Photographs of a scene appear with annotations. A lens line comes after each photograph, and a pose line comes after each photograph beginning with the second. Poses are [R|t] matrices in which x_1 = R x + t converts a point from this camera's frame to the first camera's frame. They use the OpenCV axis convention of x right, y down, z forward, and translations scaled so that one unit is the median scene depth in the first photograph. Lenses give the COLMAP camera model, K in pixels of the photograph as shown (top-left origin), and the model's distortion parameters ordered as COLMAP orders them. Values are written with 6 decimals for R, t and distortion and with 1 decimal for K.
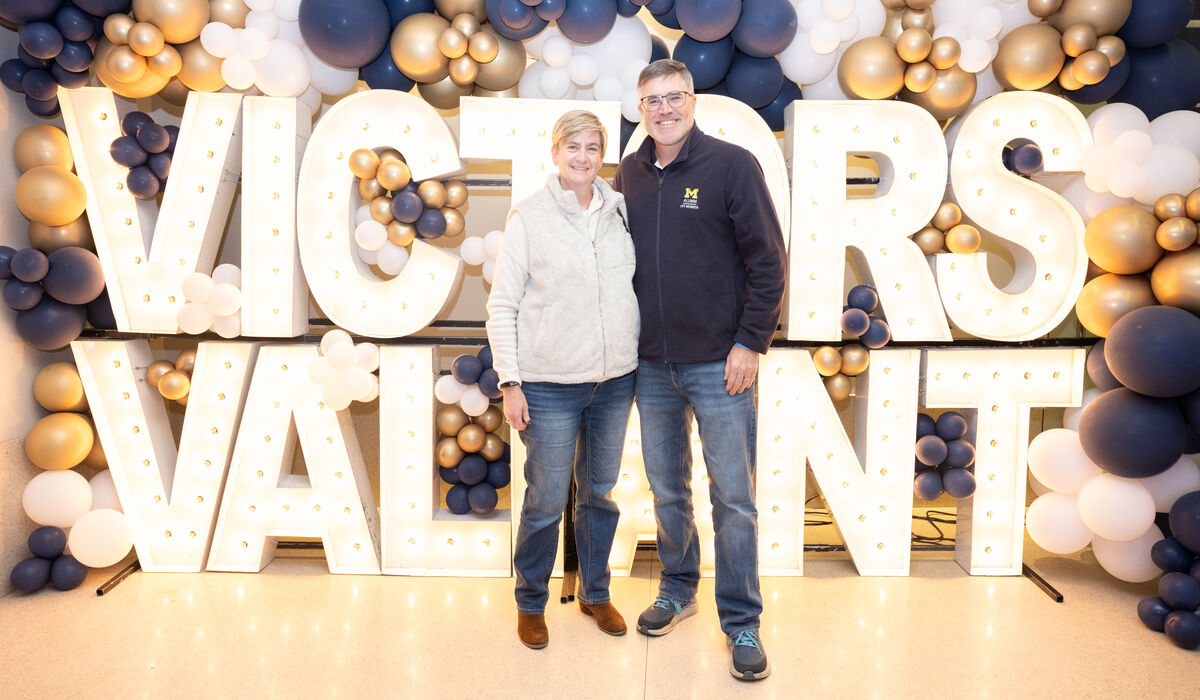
lens RADIAL K [[883.8, 0, 596.5], [0, 883.8, 317.6], [0, 0, 1]] dist [0.003791, -0.002887]
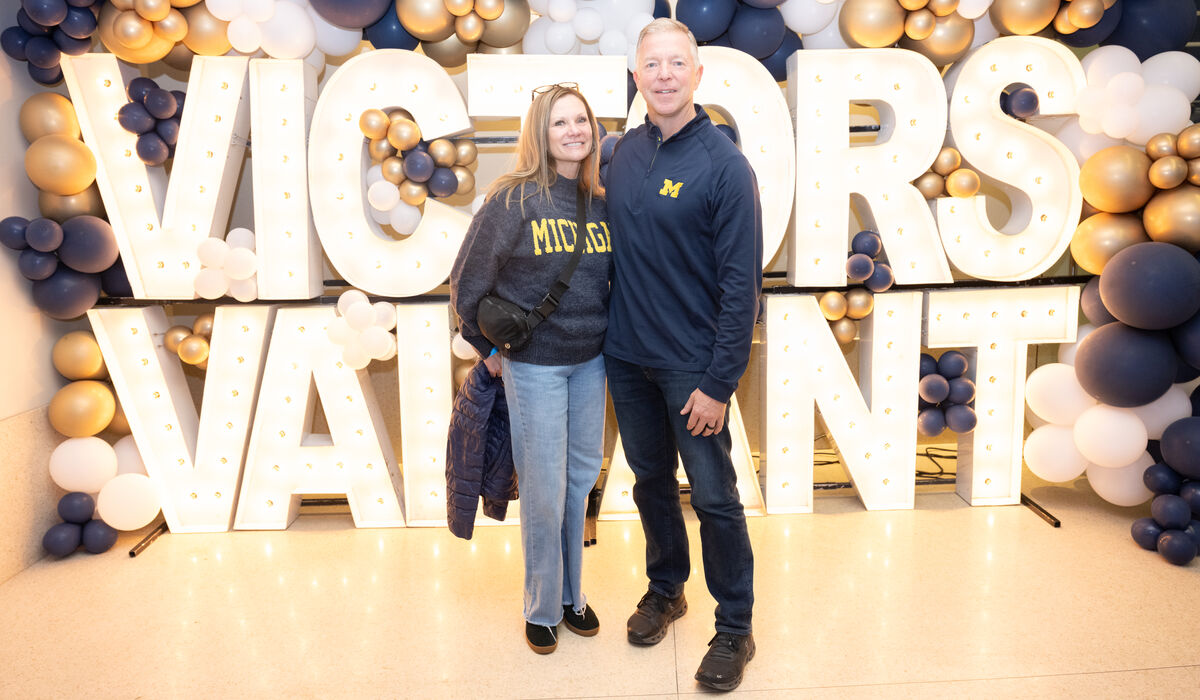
lens RADIAL K [[883.8, 0, 596.5], [0, 883.8, 317.6], [0, 0, 1]] dist [0.003791, -0.002887]
pose [[0.999116, -0.031901, 0.027387, -0.043785], [0.030526, 0.998322, 0.049204, 0.003780], [-0.028911, -0.048325, 0.998413, -0.022202]]
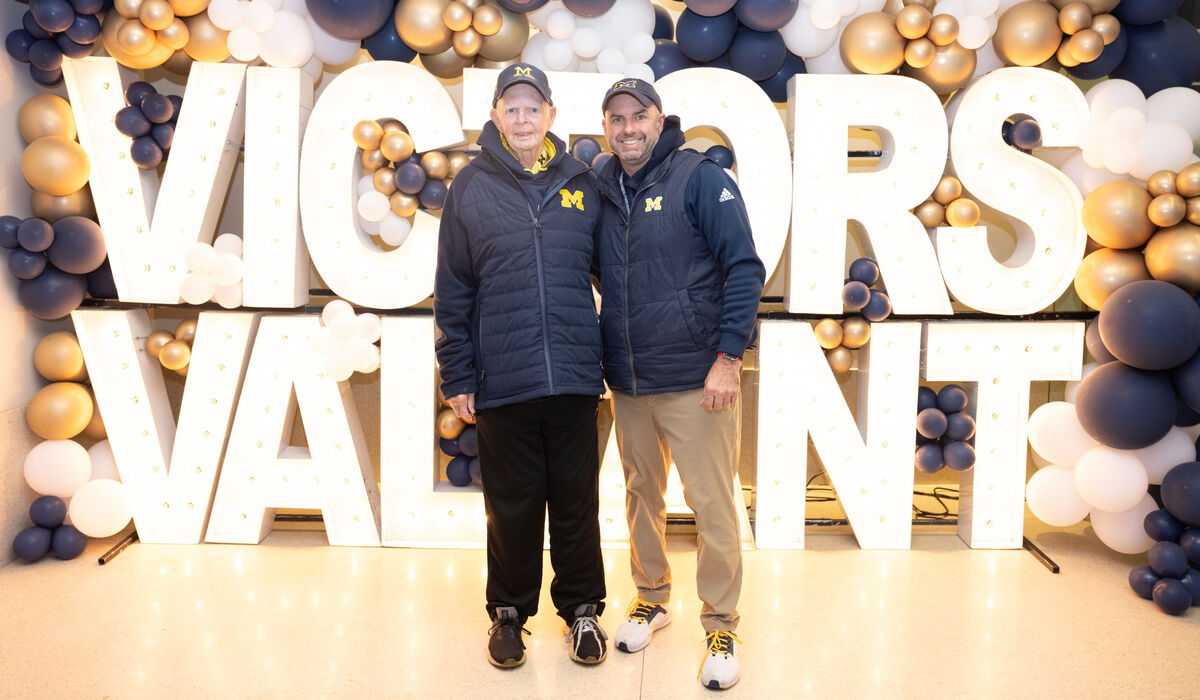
lens RADIAL K [[1019.6, 0, 604.3], [0, 1019.6, 282.6], [0, 0, 1]] dist [-0.006328, 0.004119]
pose [[0.999955, 0.004478, 0.008343, -0.003209], [-0.004444, 0.999982, -0.004088, -0.002969], [-0.008361, 0.004051, 0.999957, -0.154698]]
